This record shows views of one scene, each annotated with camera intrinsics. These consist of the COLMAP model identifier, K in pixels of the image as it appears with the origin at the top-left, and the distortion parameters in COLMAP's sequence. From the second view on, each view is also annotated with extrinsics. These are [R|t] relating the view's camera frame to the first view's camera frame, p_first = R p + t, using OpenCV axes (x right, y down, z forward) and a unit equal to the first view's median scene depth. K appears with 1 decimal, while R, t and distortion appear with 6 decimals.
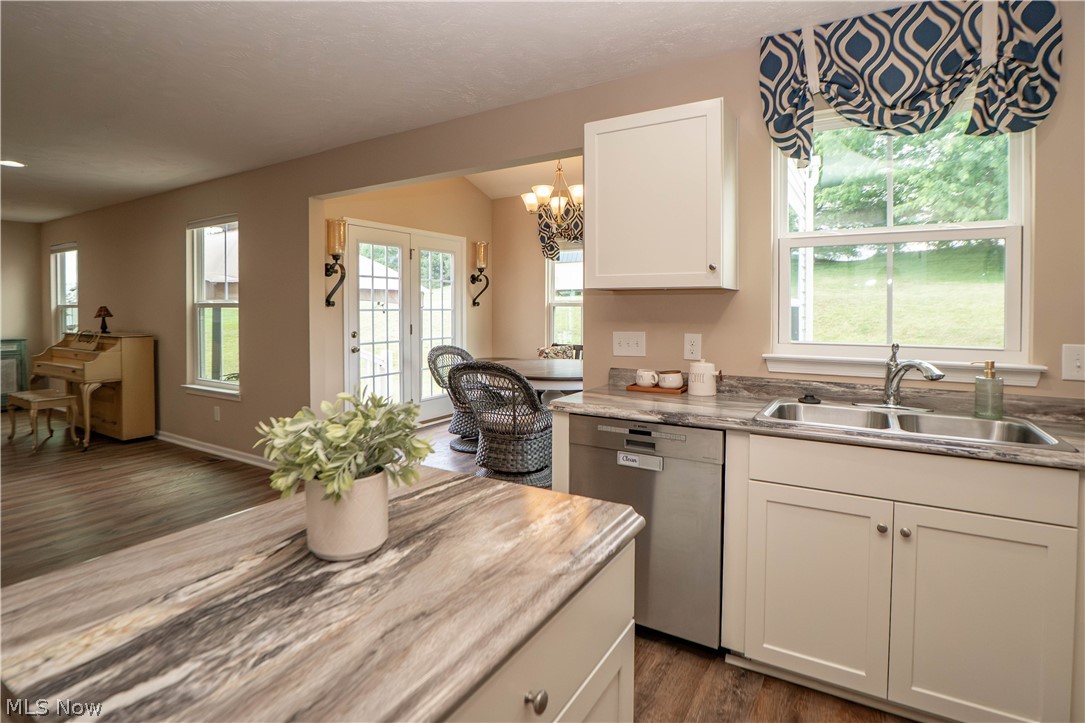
lens RADIAL K [[560.6, 0, 547.0], [0, 560.6, 319.3], [0, 0, 1]] dist [-0.037888, 0.001119]
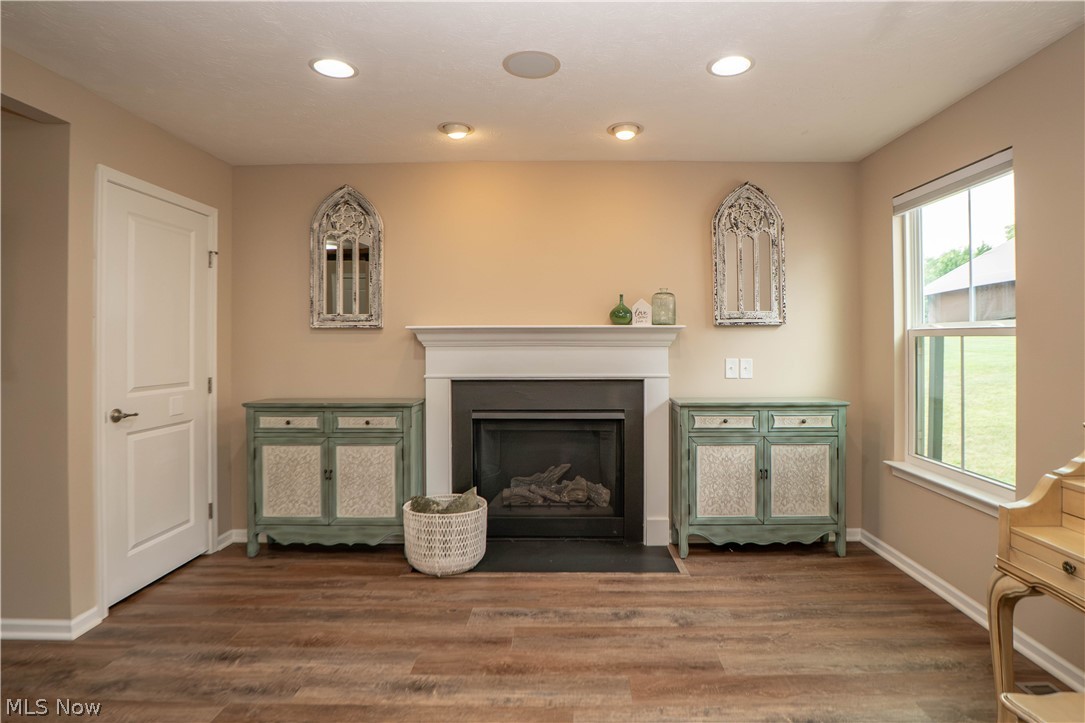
lens RADIAL K [[564.4, 0, 561.8], [0, 564.4, 337.5], [0, 0, 1]] dist [-0.033917, 0.000949]
pose [[0.517082, -0.003485, -0.855929, -0.880618], [-0.019005, 0.999698, -0.015552, -0.011676], [0.855725, 0.024309, 0.516859, 0.701854]]
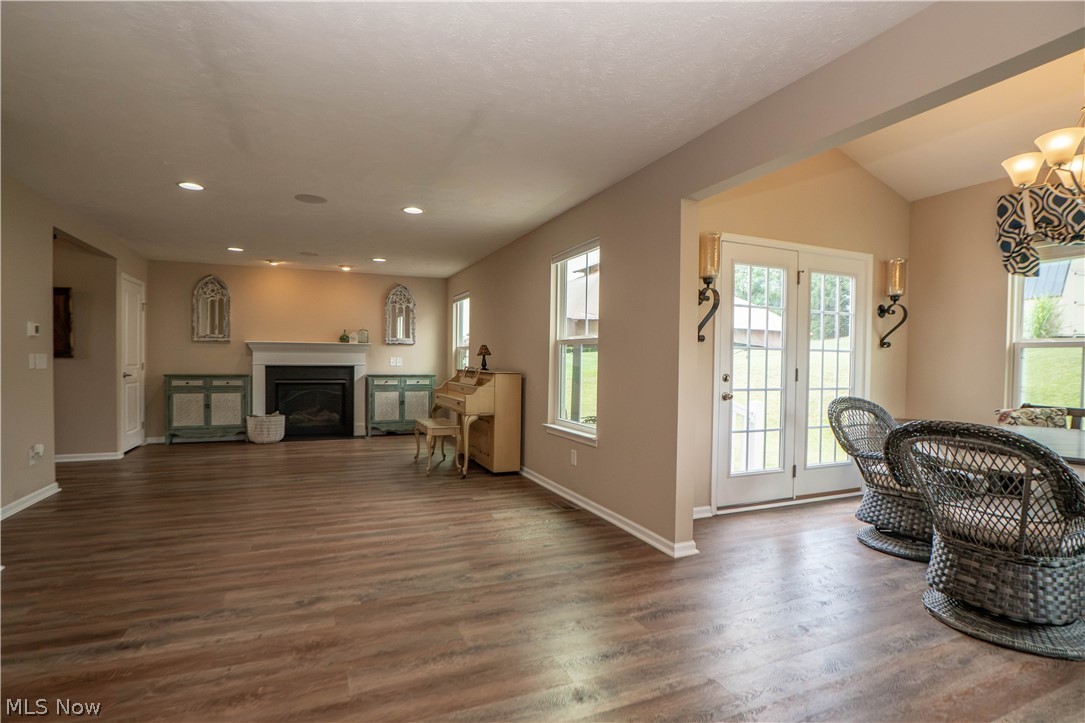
lens RADIAL K [[539.6, 0, 527.5], [0, 539.6, 367.5], [0, 0, 1]] dist [-0.033367, 0.001211]
pose [[0.805755, 0.019293, -0.591935, -0.116075], [-0.026917, 0.999629, -0.004059, 0.023370], [0.591637, 0.019204, 0.805976, 0.201564]]
